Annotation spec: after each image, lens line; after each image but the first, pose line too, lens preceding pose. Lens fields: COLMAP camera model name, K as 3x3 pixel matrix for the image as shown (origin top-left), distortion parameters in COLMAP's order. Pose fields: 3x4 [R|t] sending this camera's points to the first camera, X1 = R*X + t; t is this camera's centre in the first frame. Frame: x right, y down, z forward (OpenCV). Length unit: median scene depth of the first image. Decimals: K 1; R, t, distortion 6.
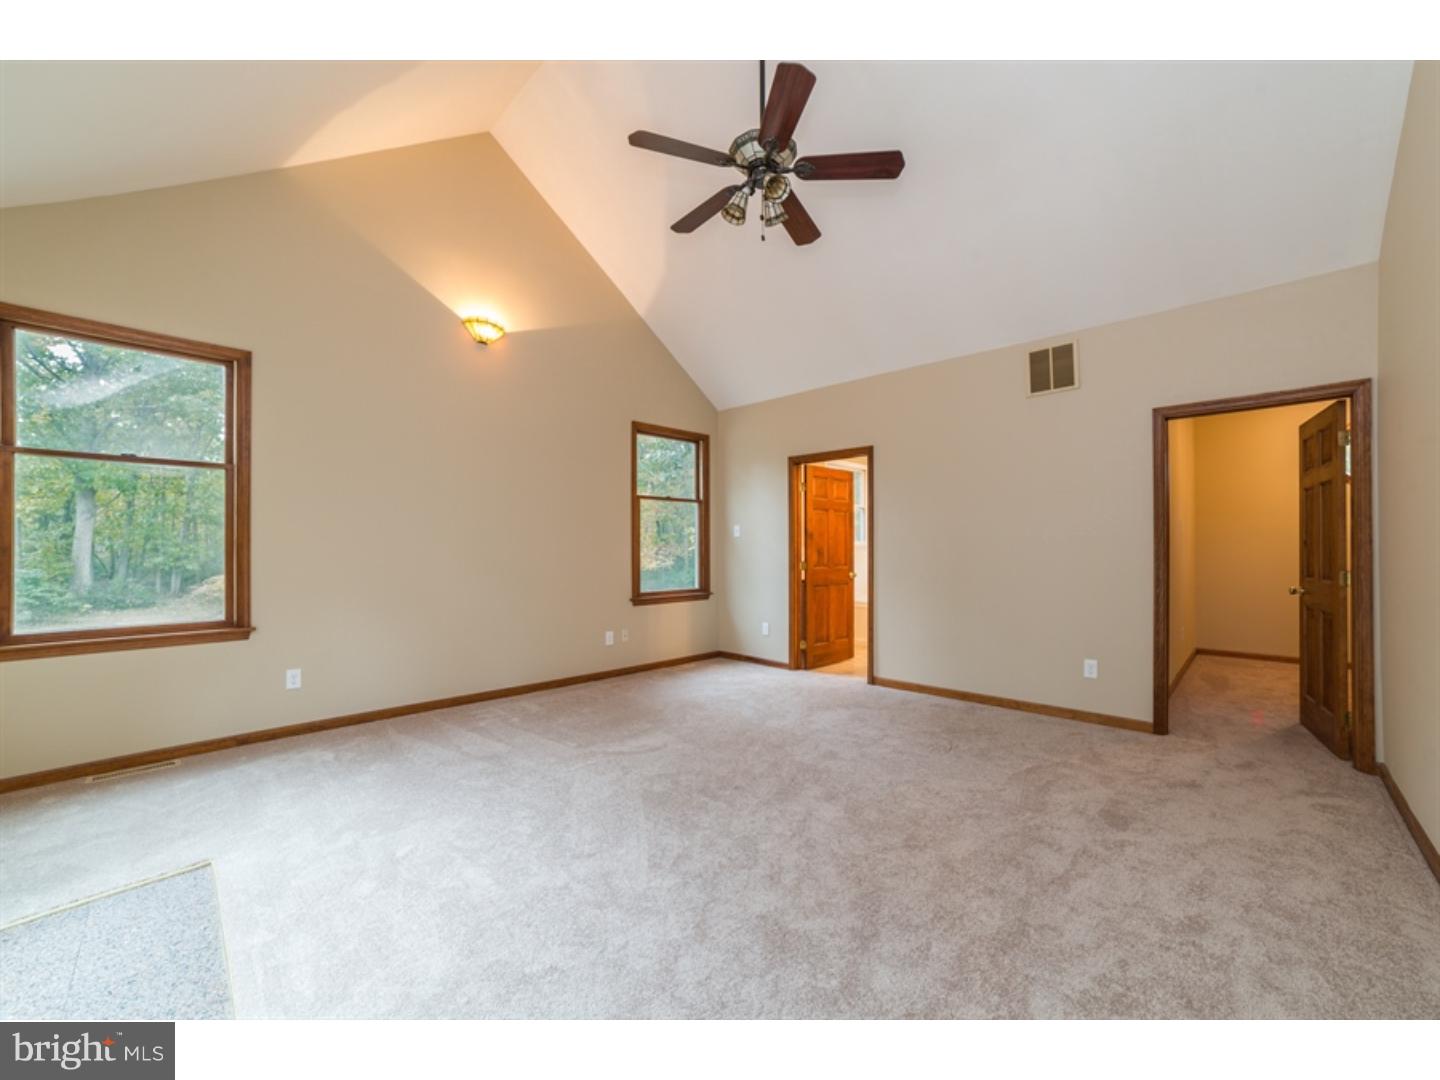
lens RADIAL K [[579.9, 0, 717.0], [0, 579.9, 547.5], [0, 0, 1]] dist [-0.085457, 0.038334]
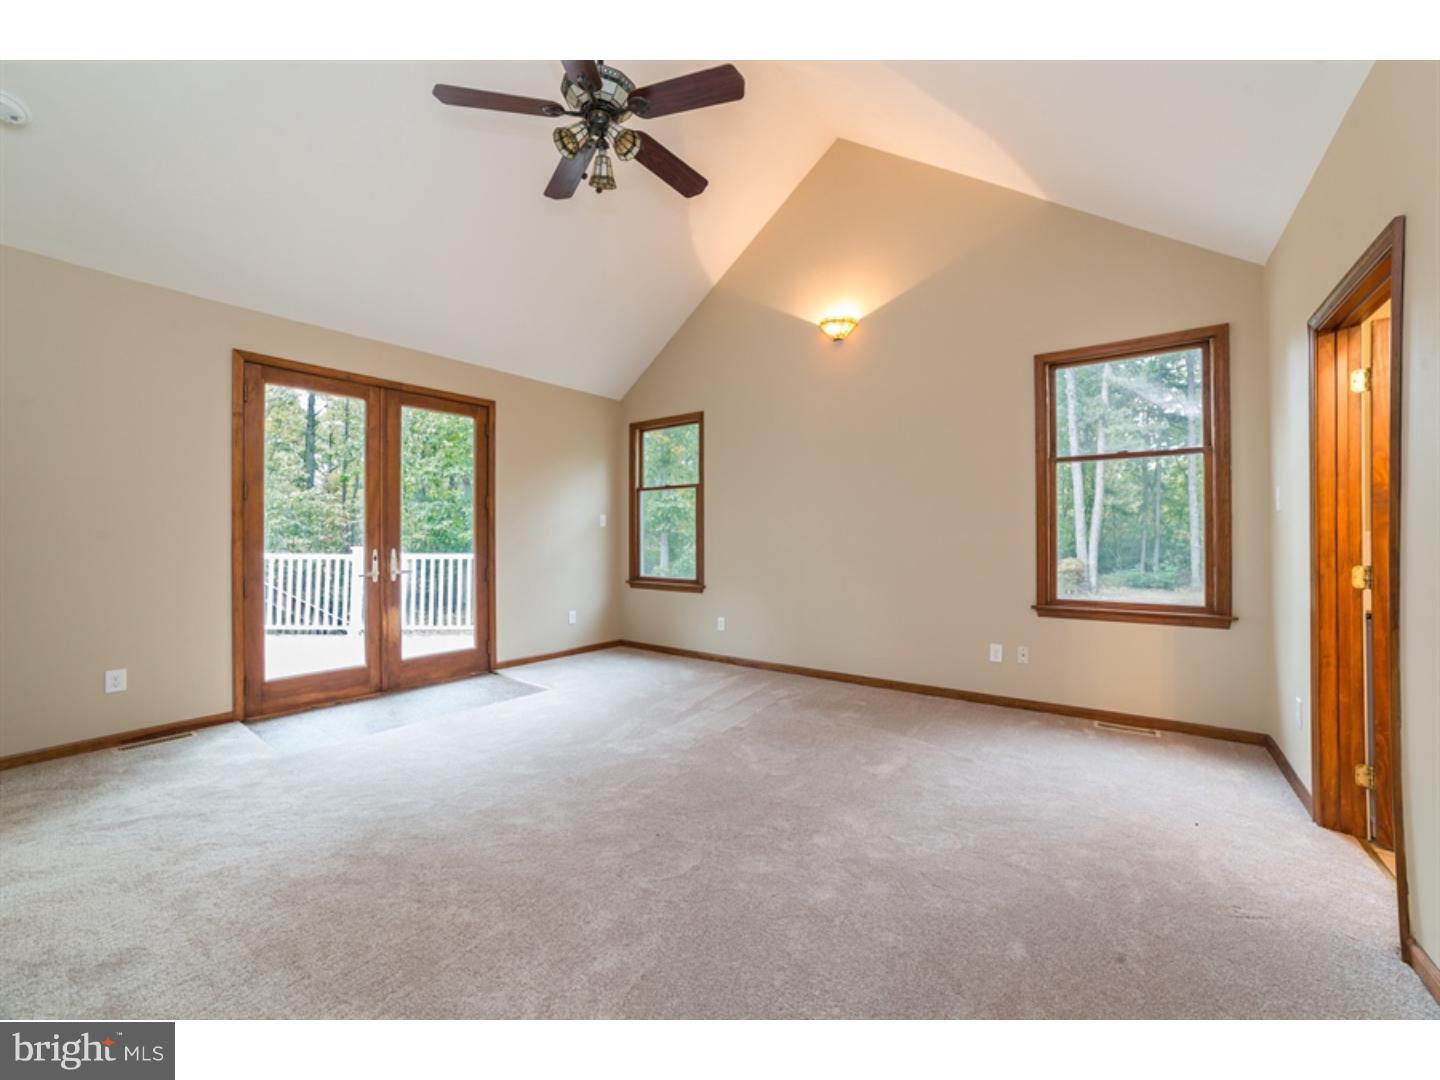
lens RADIAL K [[581.3, 0, 720.7], [0, 581.3, 521.7], [0, 0, 1]] dist [-0.036405, 0.038406]
pose [[0.143787, -0.021664, -0.989371, 0.747134], [0.004489, 0.999764, -0.021239, -0.001660], [0.989598, -0.001387, 0.143851, 0.766168]]
